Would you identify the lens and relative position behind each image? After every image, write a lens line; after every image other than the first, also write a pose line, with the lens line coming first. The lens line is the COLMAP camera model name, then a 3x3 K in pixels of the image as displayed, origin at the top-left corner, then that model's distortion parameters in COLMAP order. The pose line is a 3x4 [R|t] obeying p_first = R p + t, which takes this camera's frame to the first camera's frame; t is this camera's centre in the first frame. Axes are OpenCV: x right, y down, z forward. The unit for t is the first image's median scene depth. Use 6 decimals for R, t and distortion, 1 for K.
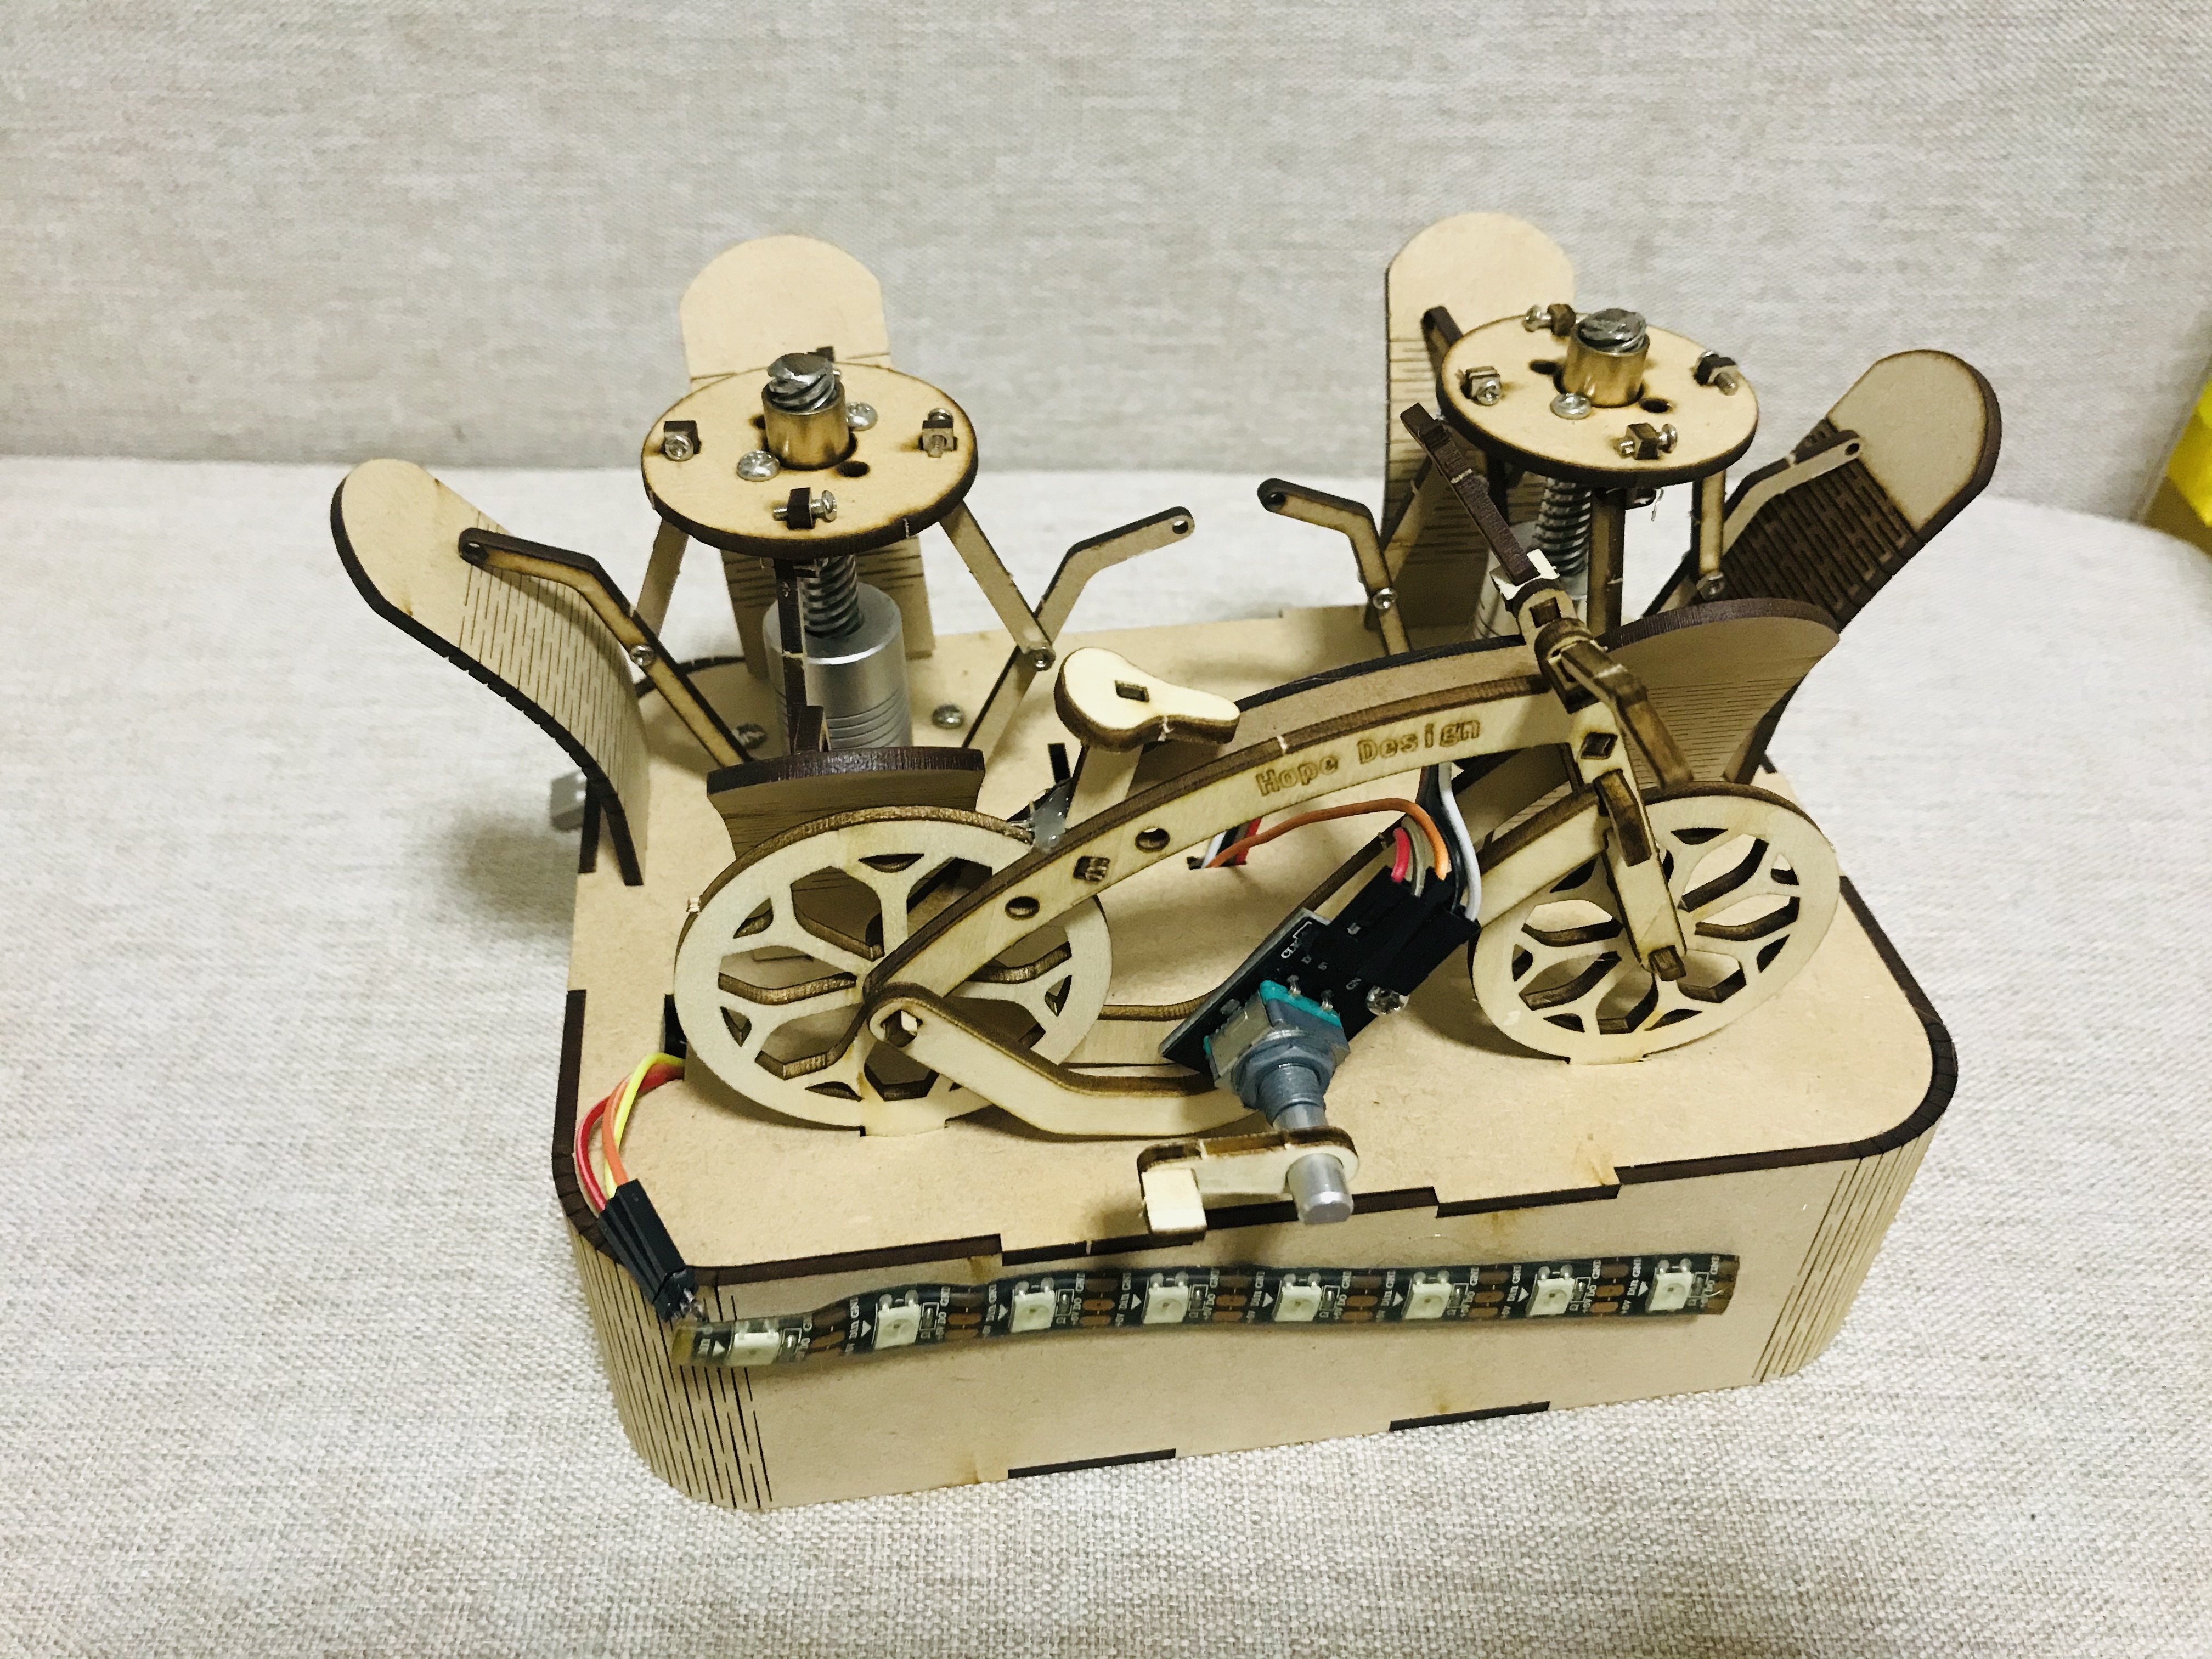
lens RADIAL K [[1864.4, 0, 1094.2], [0, 1864.4, 807.1], [0, 0, 1]] dist [-0.002845, 0.000505]
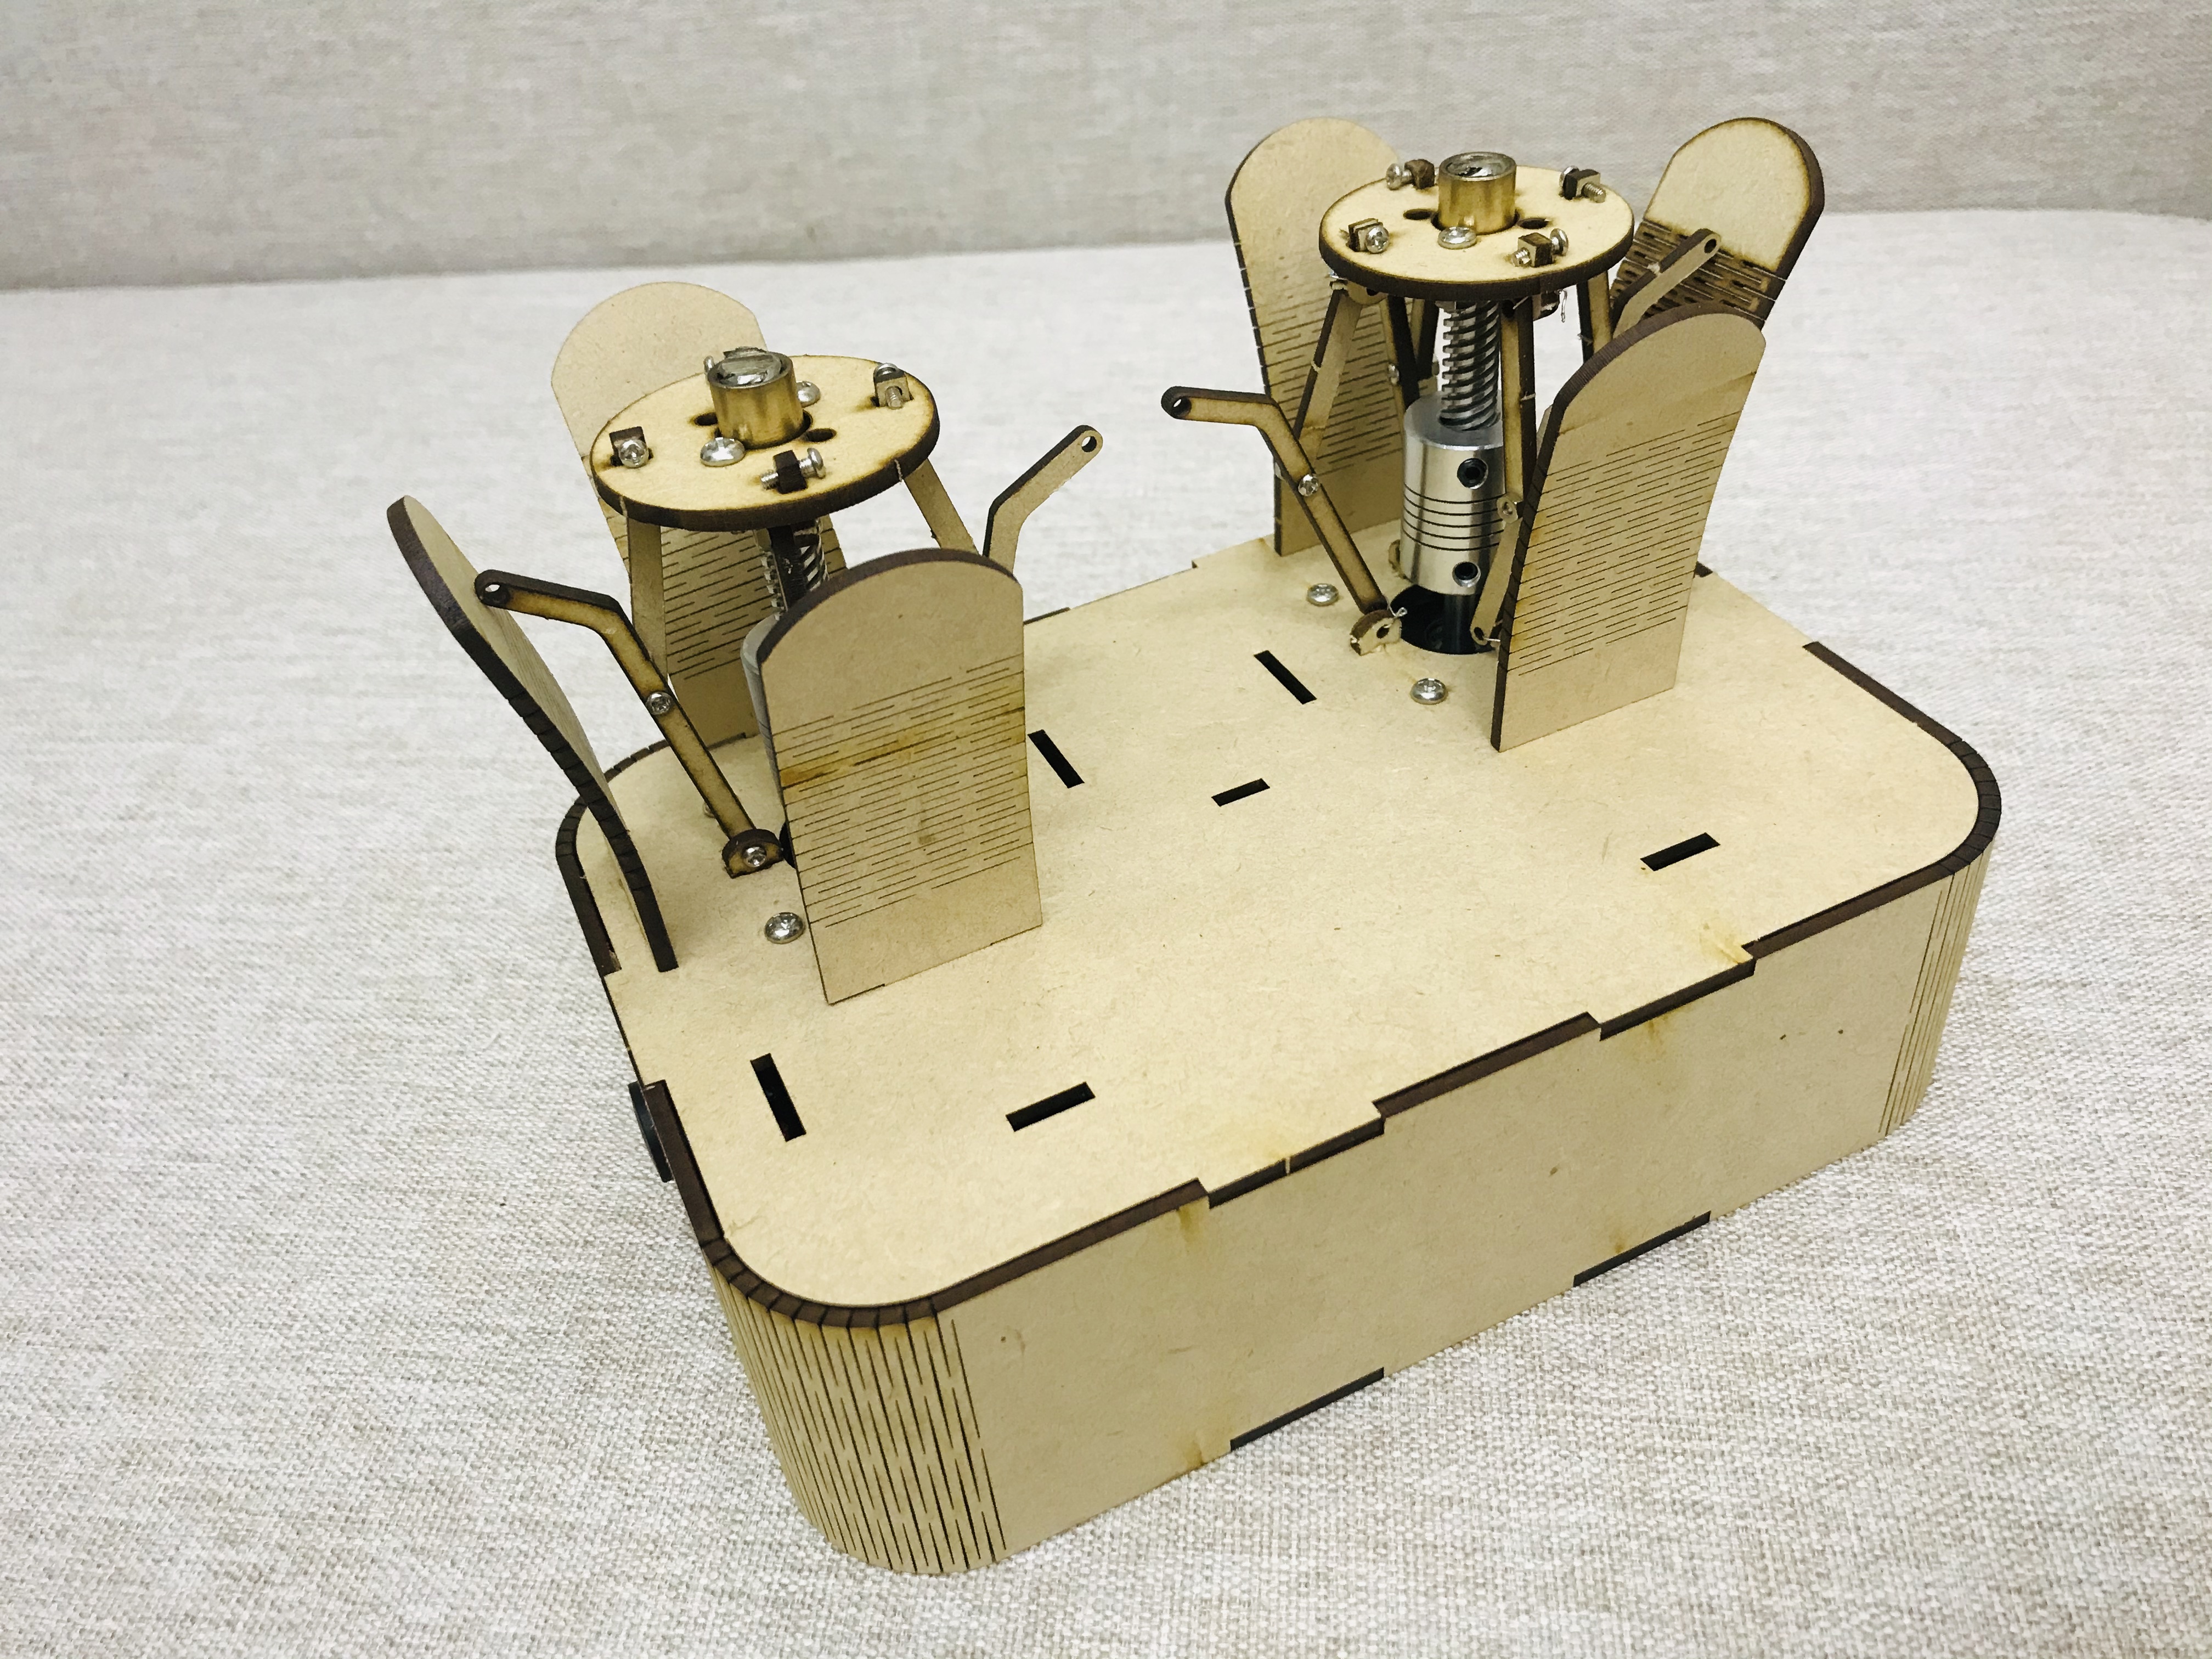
lens RADIAL K [[1864.4, 0, 1073.0], [0, 1864.4, 816.6], [0, 0, 1]] dist [-0.002845, 0.000505]
pose [[0.983969, -0.009071, -0.178110, 0.066251], [0.004766, 0.999686, -0.024583, 0.264695], [0.178277, 0.023340, 0.983703, -0.241409]]
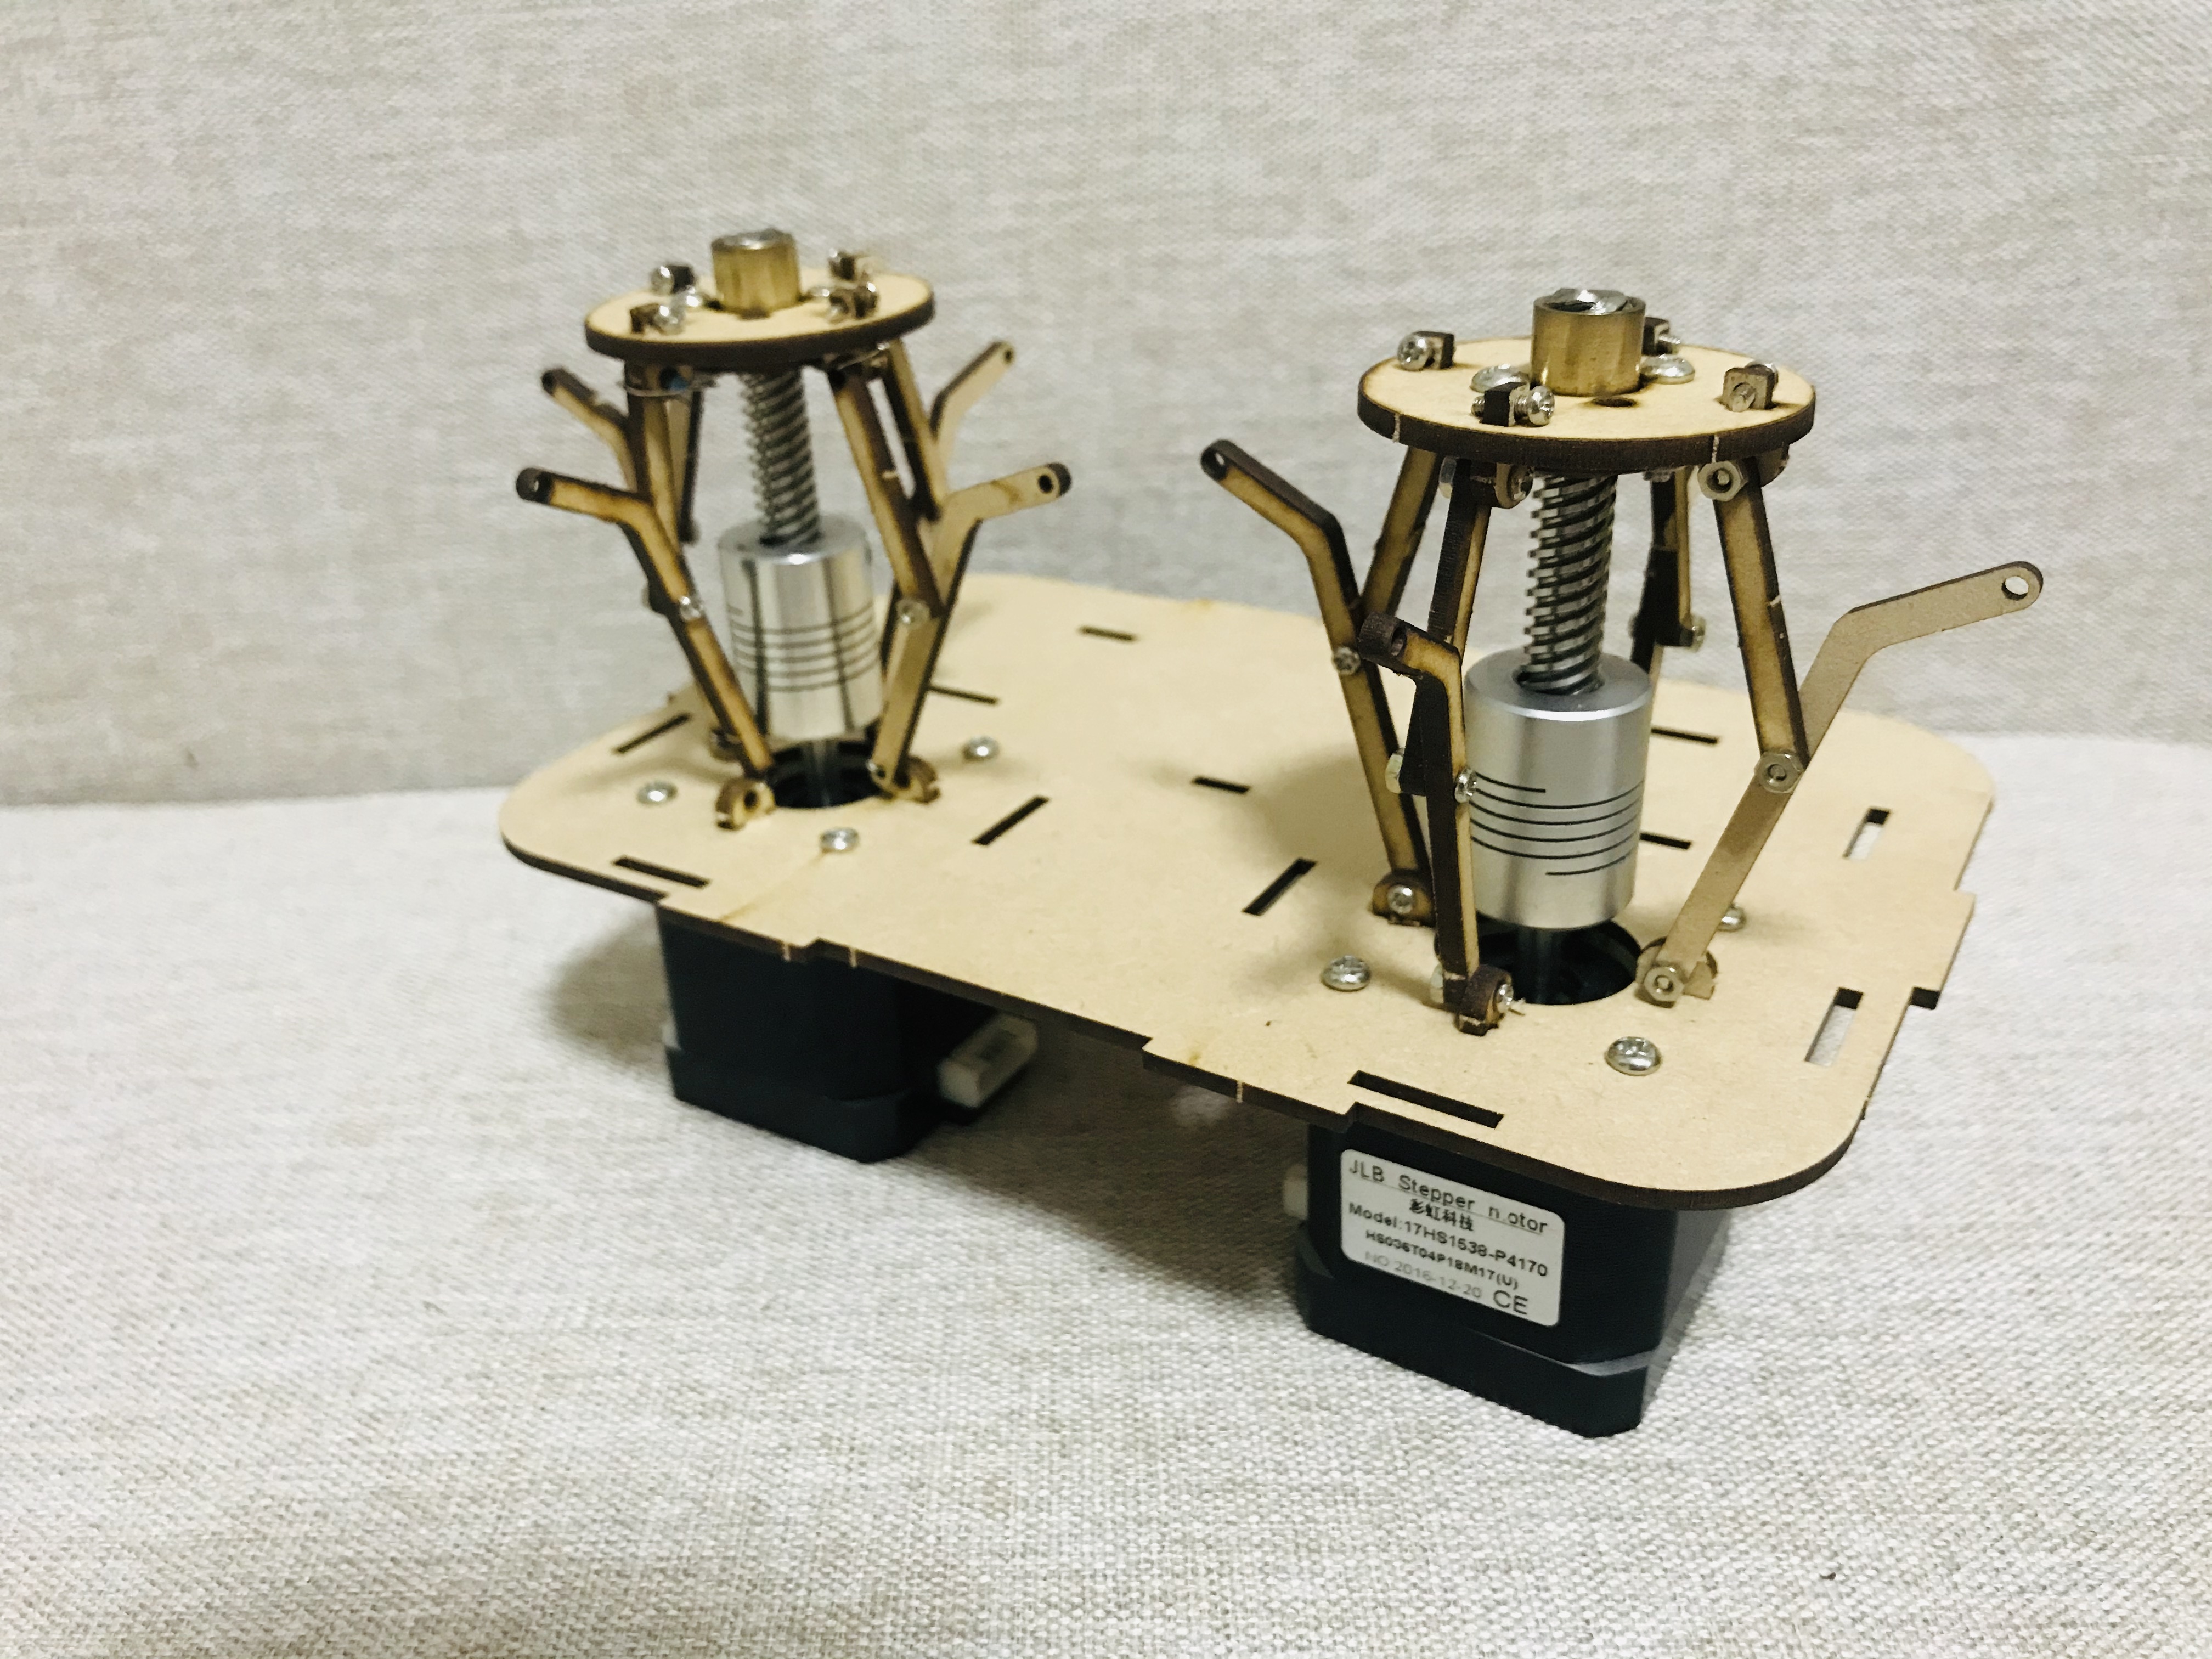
lens RADIAL K [[1864.4, 0, 1109.2], [0, 1864.4, 815.0], [0, 0, 1]] dist [-0.002845, 0.000505]
pose [[0.997570, -0.056230, -0.041133, 0.105979], [0.045284, 0.972013, -0.230521, 0.032959], [0.052944, 0.228098, 0.972198, 0.273285]]
